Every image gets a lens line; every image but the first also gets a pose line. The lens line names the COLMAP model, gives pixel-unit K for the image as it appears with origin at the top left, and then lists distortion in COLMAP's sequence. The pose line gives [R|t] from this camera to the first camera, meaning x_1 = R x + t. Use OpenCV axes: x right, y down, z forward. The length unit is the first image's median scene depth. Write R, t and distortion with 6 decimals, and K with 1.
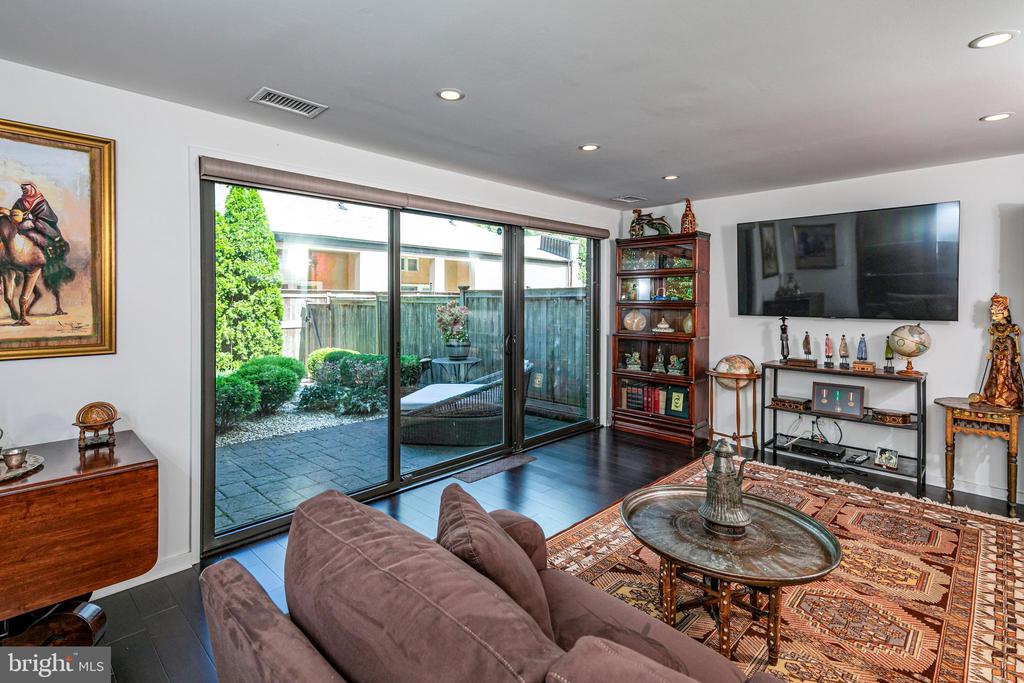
lens RADIAL K [[496.8, 0, 507.1], [0, 496.8, 337.4], [0, 0, 1]] dist [-0.012759, 0.000060]
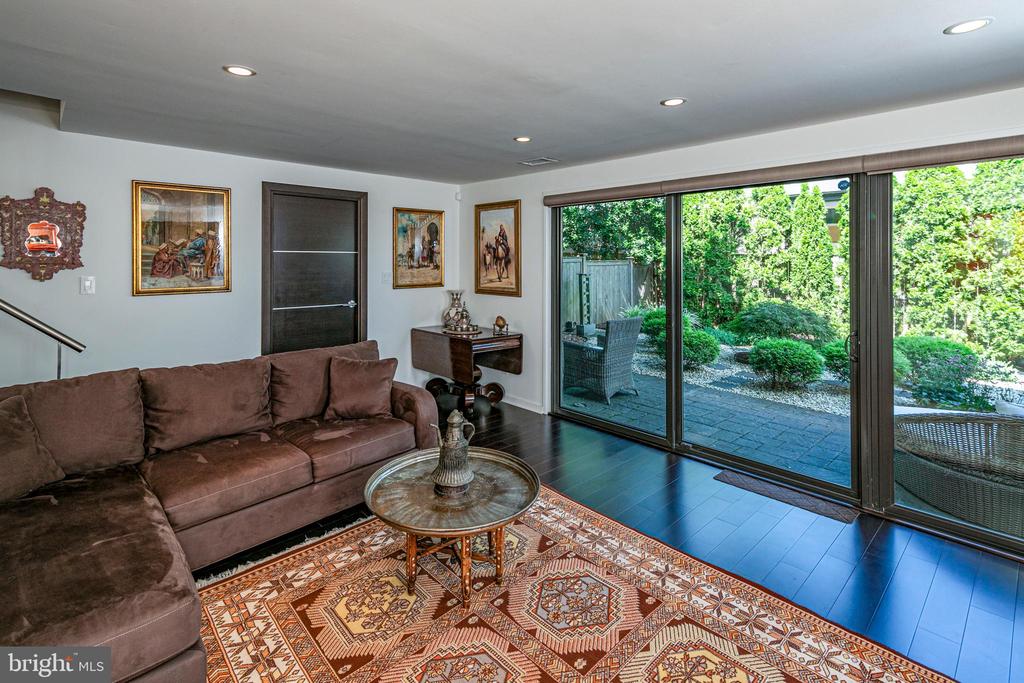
lens RADIAL K [[496.8, 0, 505.9], [0, 496.8, 343.6], [0, 0, 1]] dist [-0.012759, 0.000060]
pose [[-0.108325, 0.159405, -0.981252, 0.373956], [-0.071140, 0.983287, 0.167589, -0.034094], [0.991567, 0.087960, -0.095174, 0.307431]]
